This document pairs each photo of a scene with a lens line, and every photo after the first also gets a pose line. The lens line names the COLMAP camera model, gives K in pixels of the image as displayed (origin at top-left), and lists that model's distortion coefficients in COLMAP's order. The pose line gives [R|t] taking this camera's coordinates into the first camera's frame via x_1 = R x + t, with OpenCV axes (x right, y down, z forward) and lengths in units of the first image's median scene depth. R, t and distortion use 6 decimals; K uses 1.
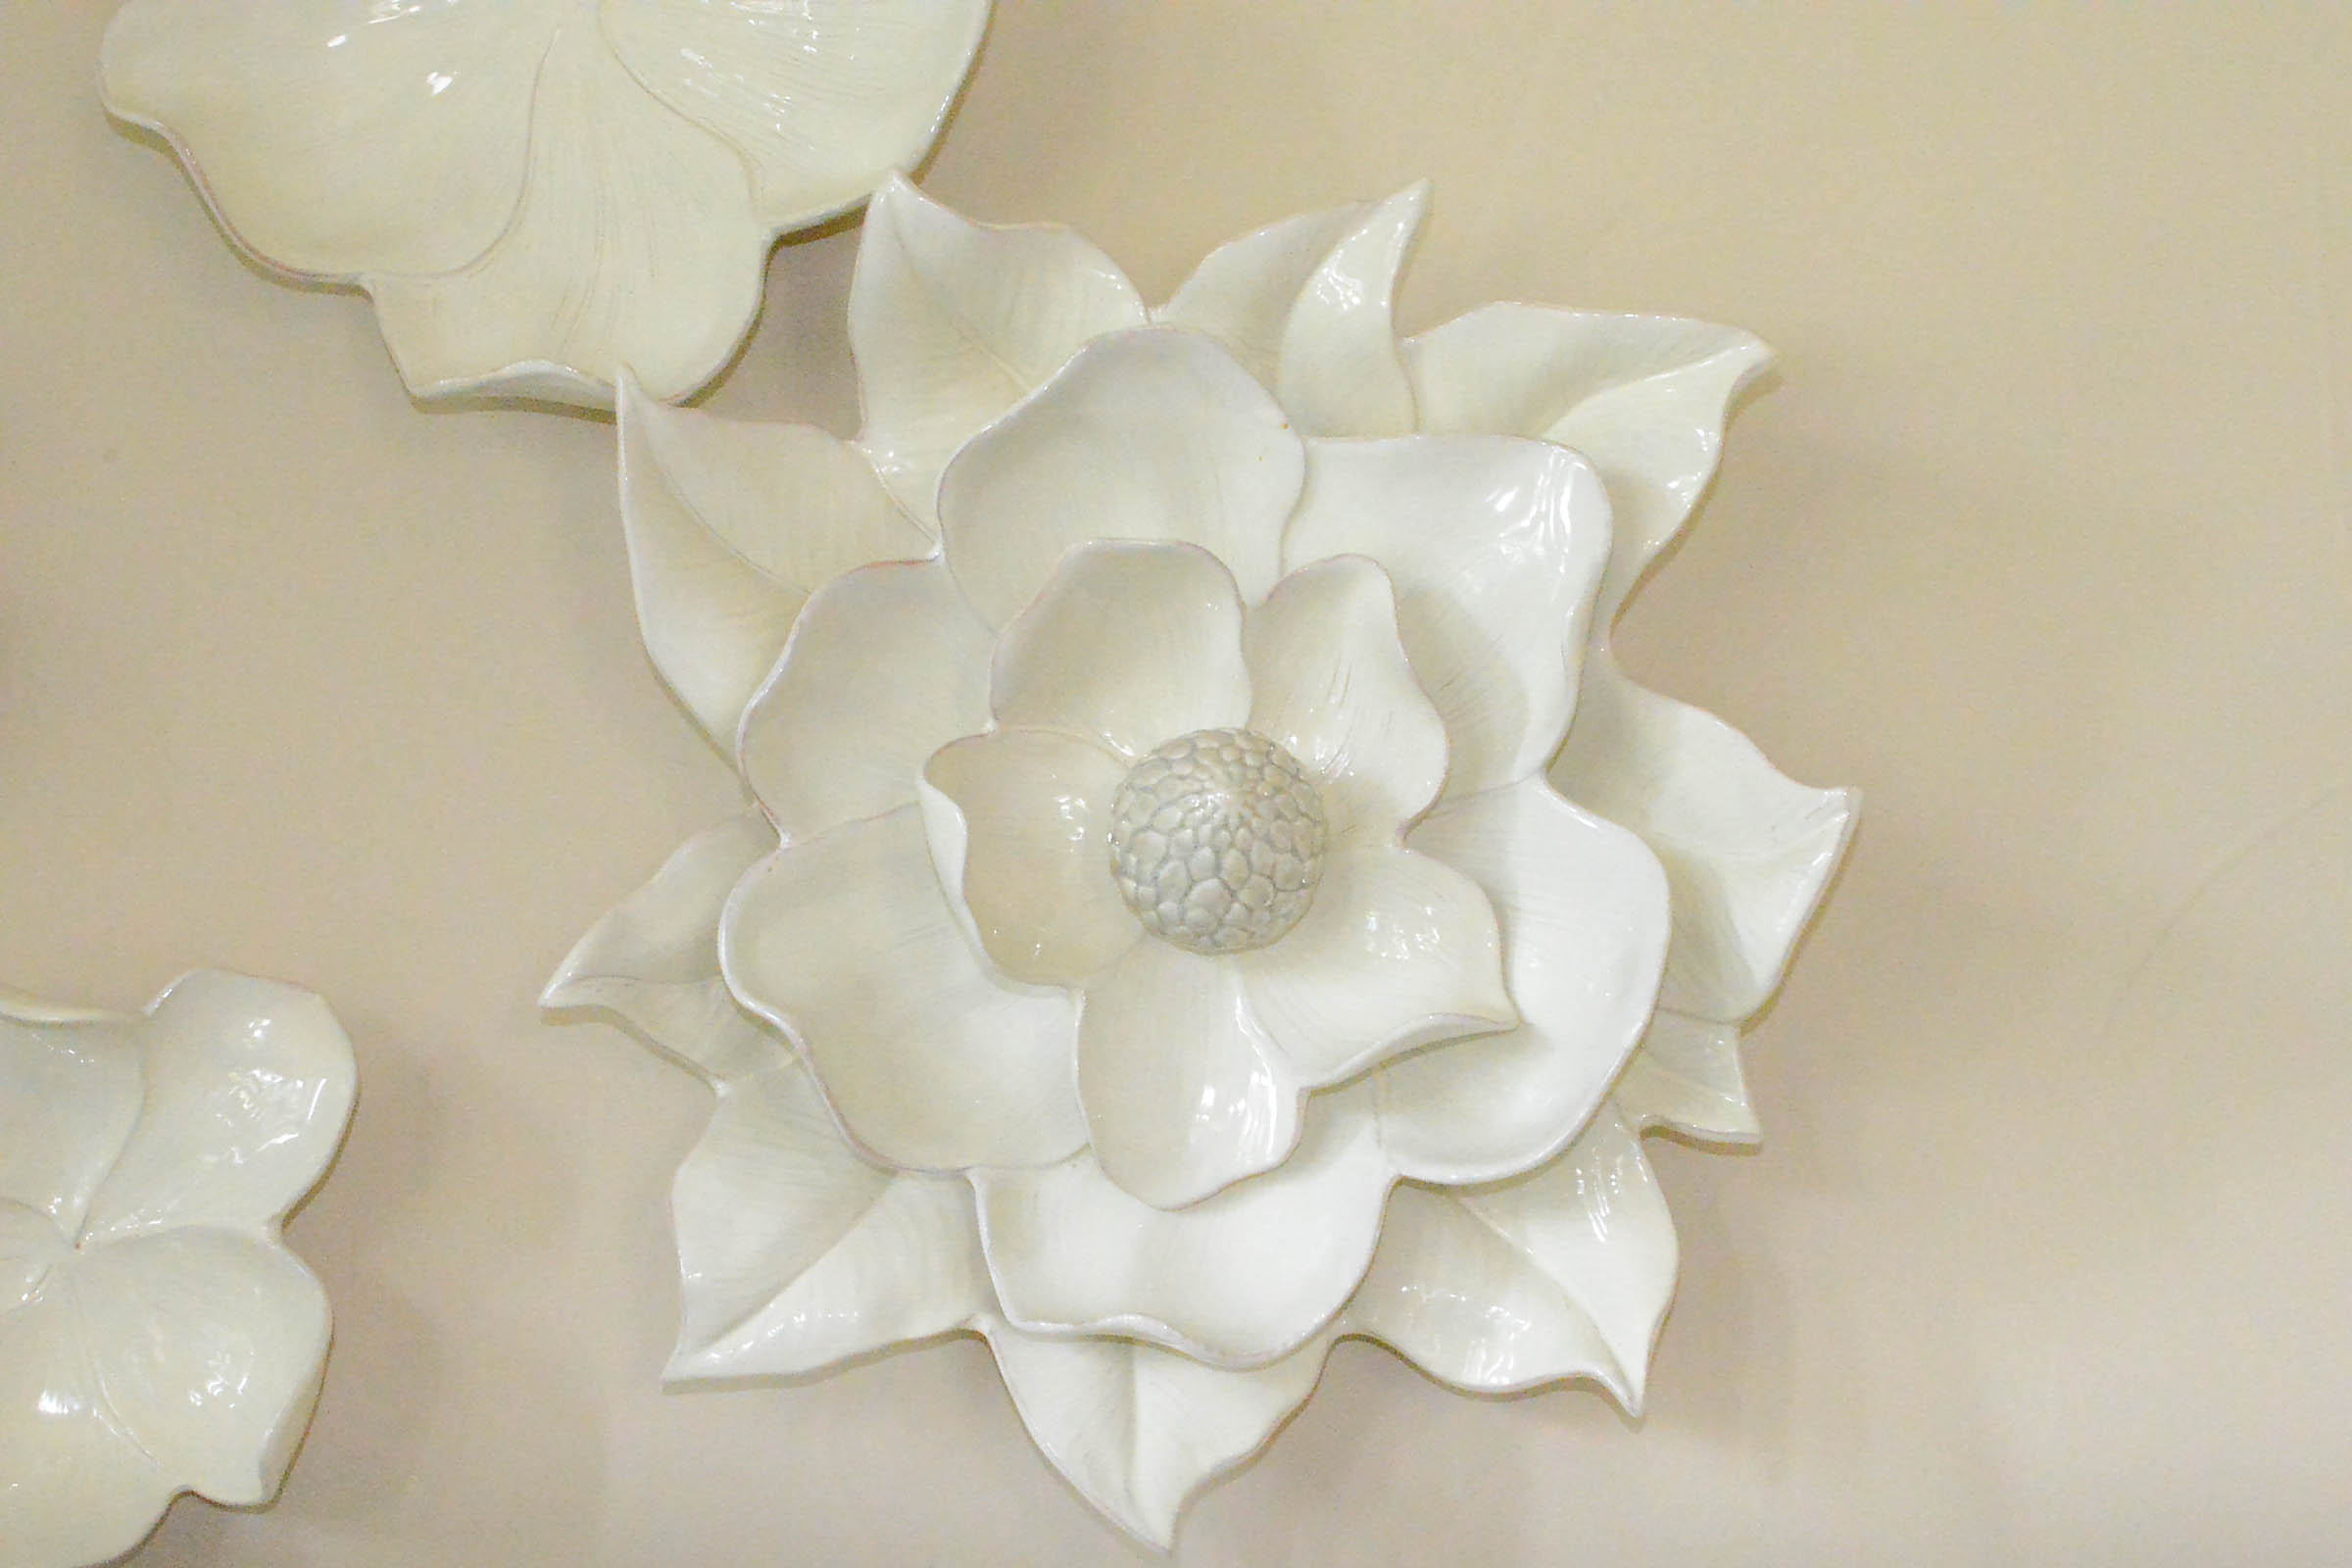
lens RADIAL K [[4052.6, 0, 1176.0], [0, 4052.6, 784.0], [0, 0, 1]] dist [0.004457, -0.016909]
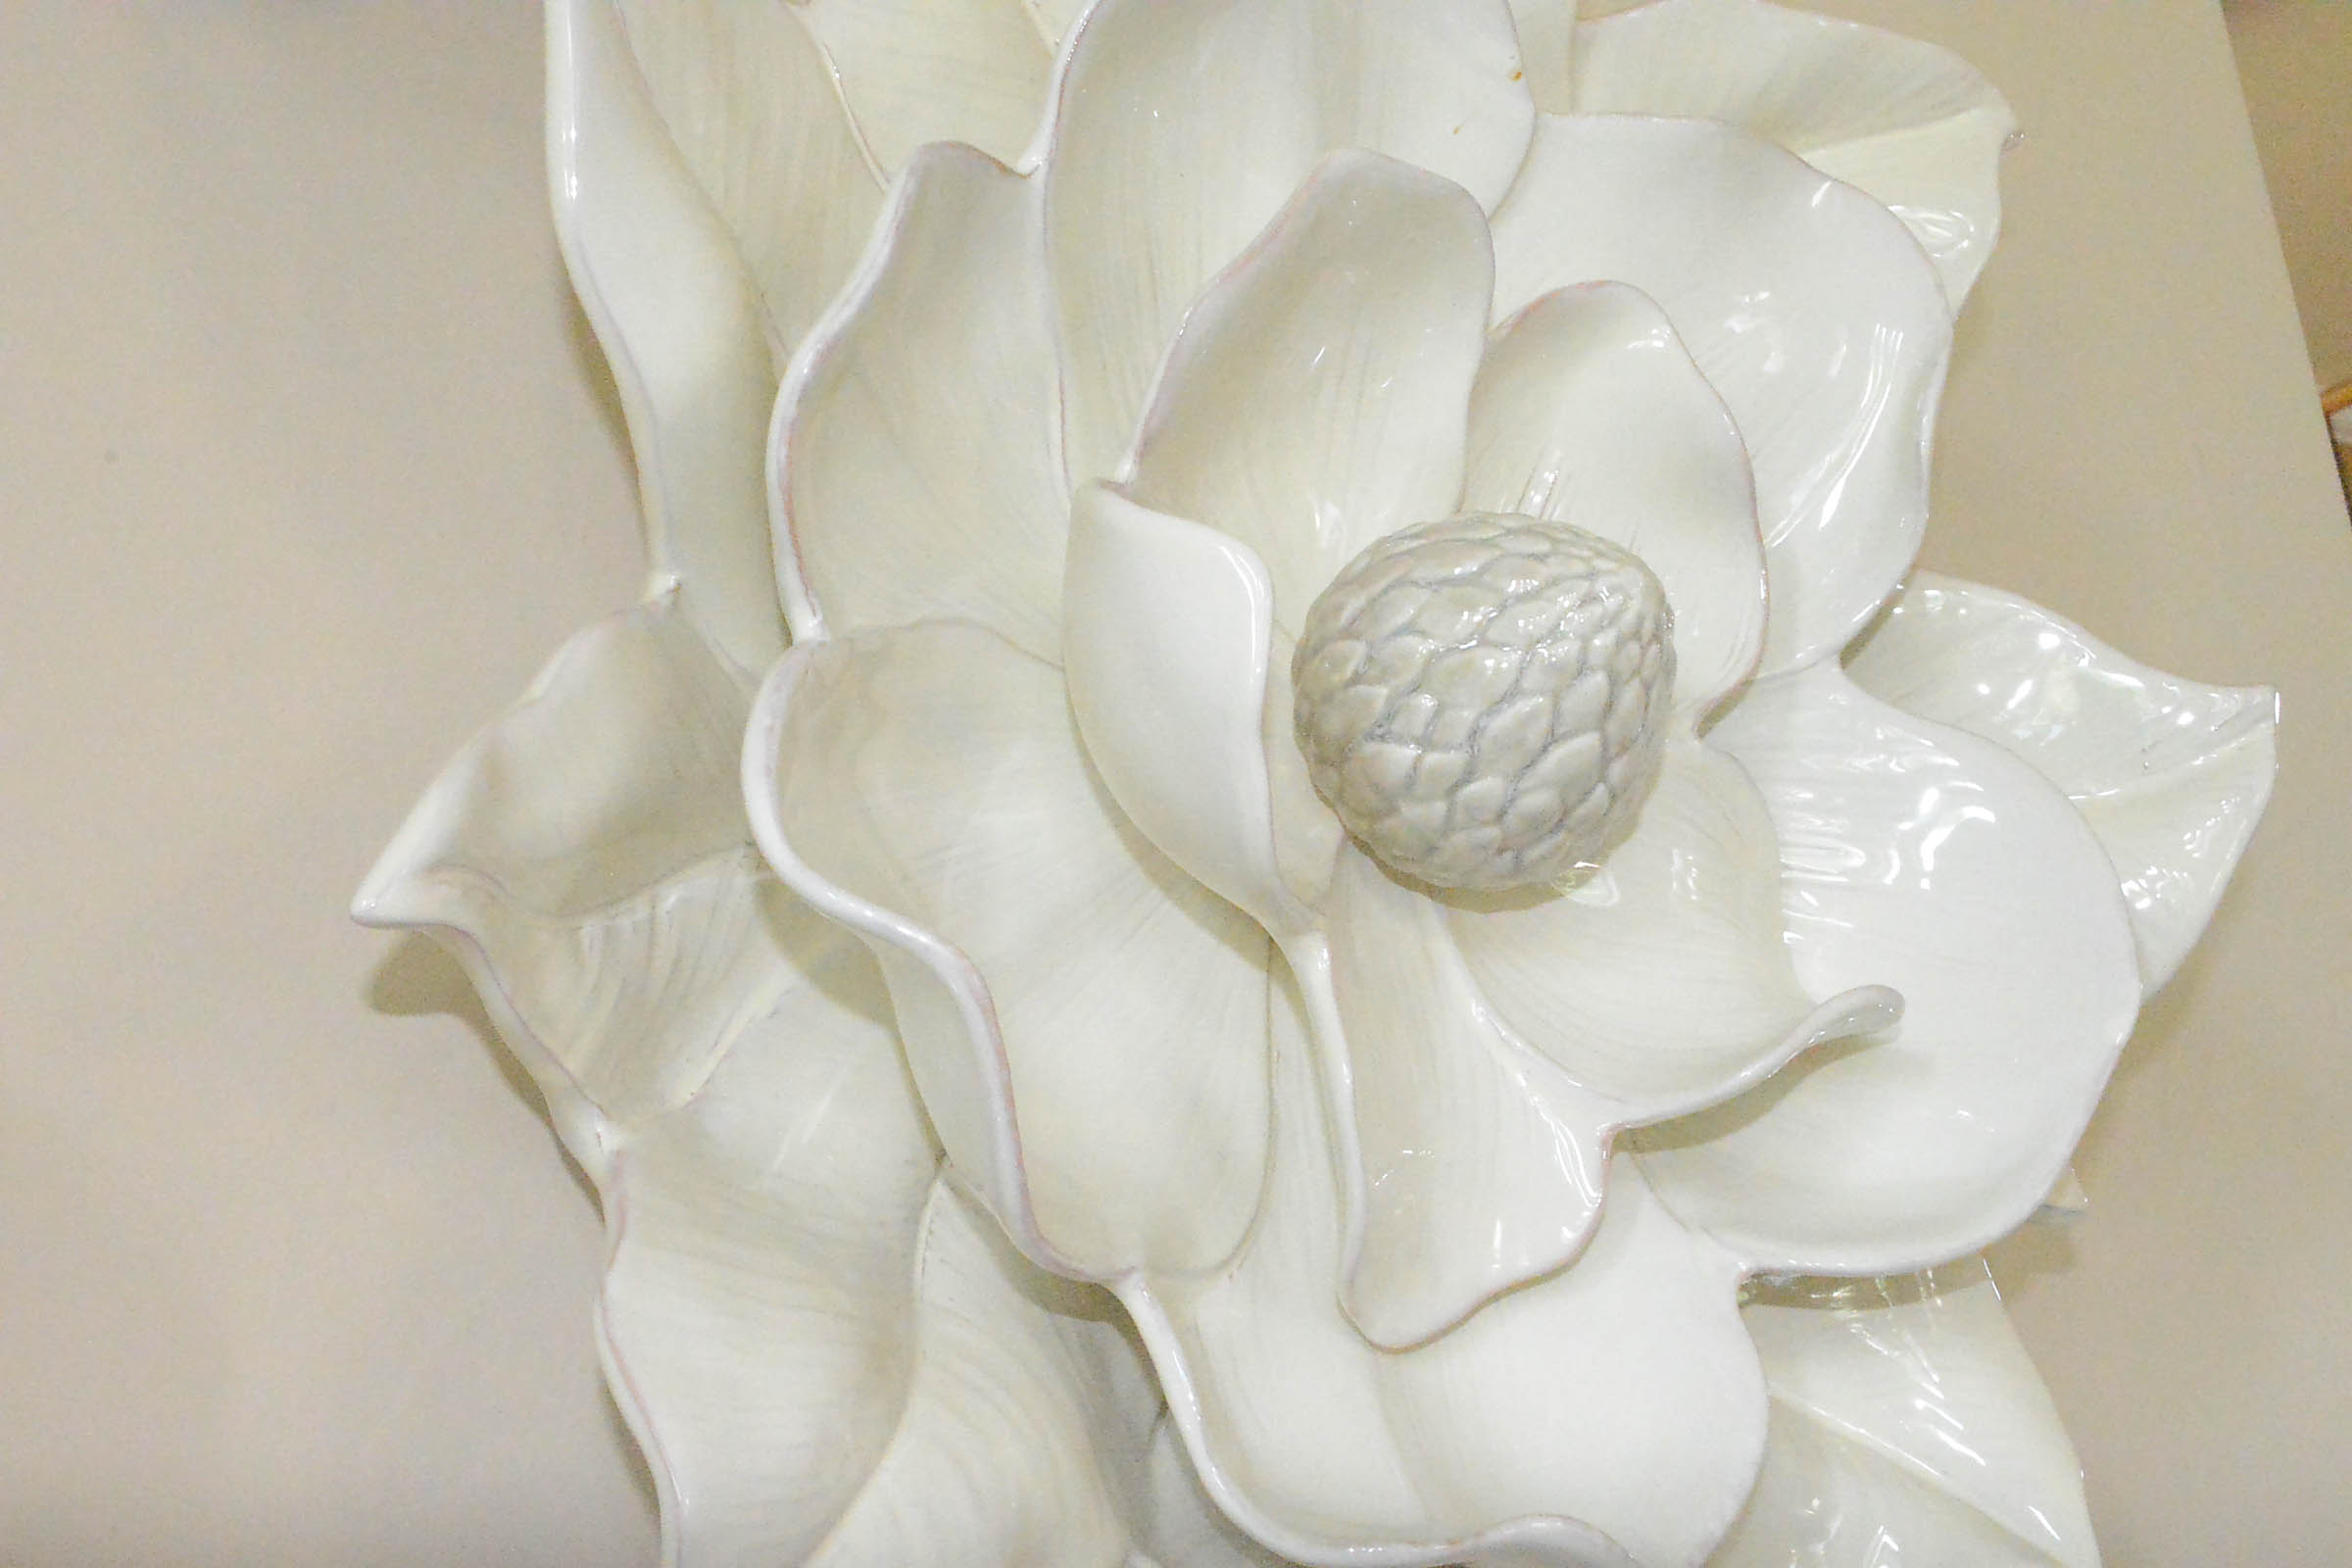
lens RADIAL K [[2991.7, 0, 1176.0], [0, 2991.7, 784.0], [0, 0, 1]] dist [0.004504, 0.000777]
pose [[0.854063, 0.074825, 0.514759, -0.255009], [0.013219, 0.986158, -0.165280, 0.098455], [-0.520001, 0.147964, 0.841252, 0.669895]]
